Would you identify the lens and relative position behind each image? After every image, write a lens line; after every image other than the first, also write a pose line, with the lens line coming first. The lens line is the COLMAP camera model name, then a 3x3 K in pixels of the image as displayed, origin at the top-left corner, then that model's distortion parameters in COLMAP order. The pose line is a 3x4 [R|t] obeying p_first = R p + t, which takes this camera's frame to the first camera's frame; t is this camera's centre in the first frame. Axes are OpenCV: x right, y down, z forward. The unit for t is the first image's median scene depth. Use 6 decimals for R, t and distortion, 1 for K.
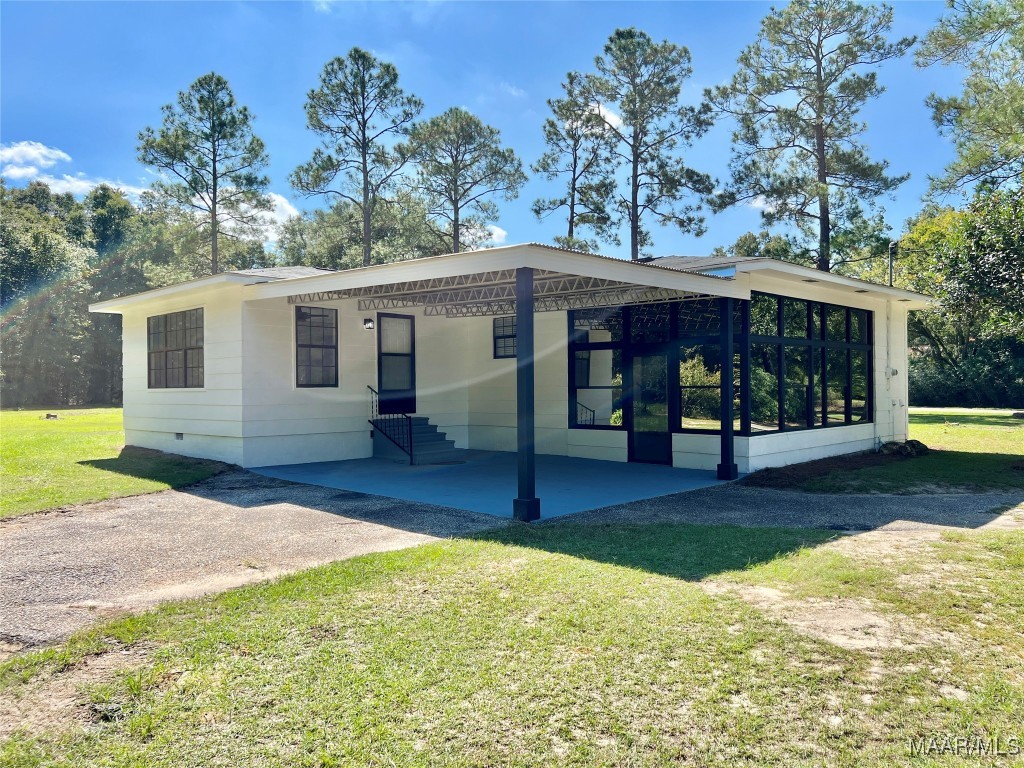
lens RADIAL K [[762.3, 0, 512.0], [0, 762.3, 383.8], [0, 0, 1]] dist [0.037287, -0.022735]
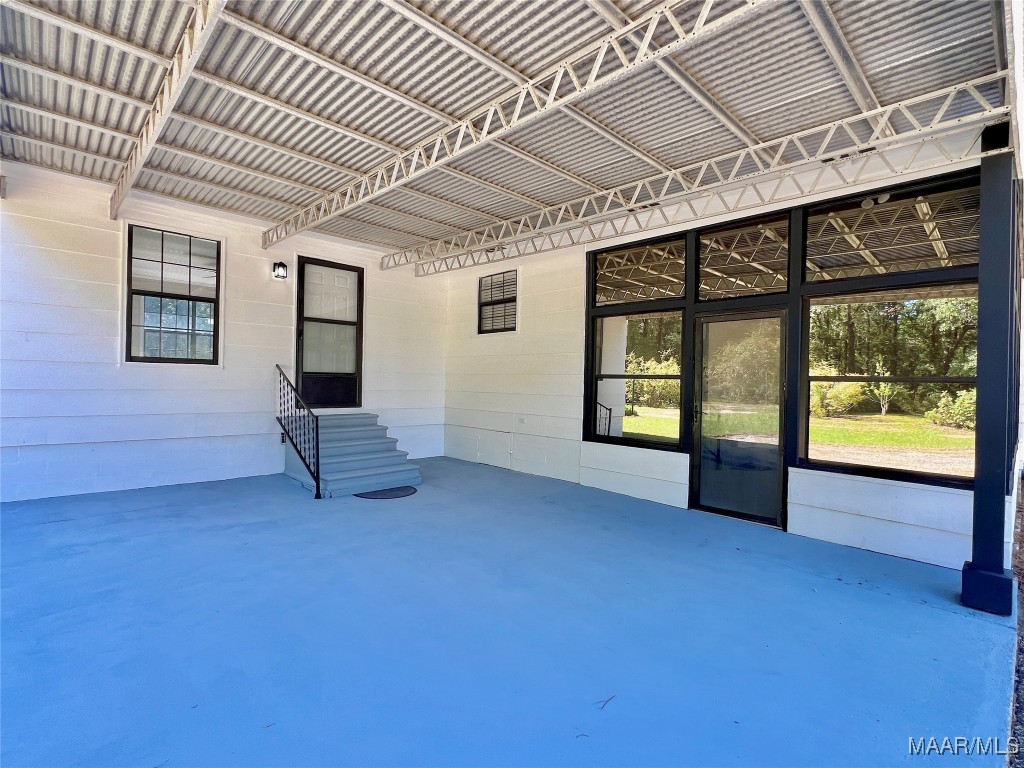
lens RADIAL K [[489.9, 0, 512.6], [0, 489.9, 381.1], [0, 0, 1]] dist [0.000398, 0.000018]
pose [[0.999085, 0.027372, -0.032859, 0.027568], [-0.027186, 0.999612, 0.006091, 0.008353], [0.033013, -0.005192, 0.999441, 0.585780]]
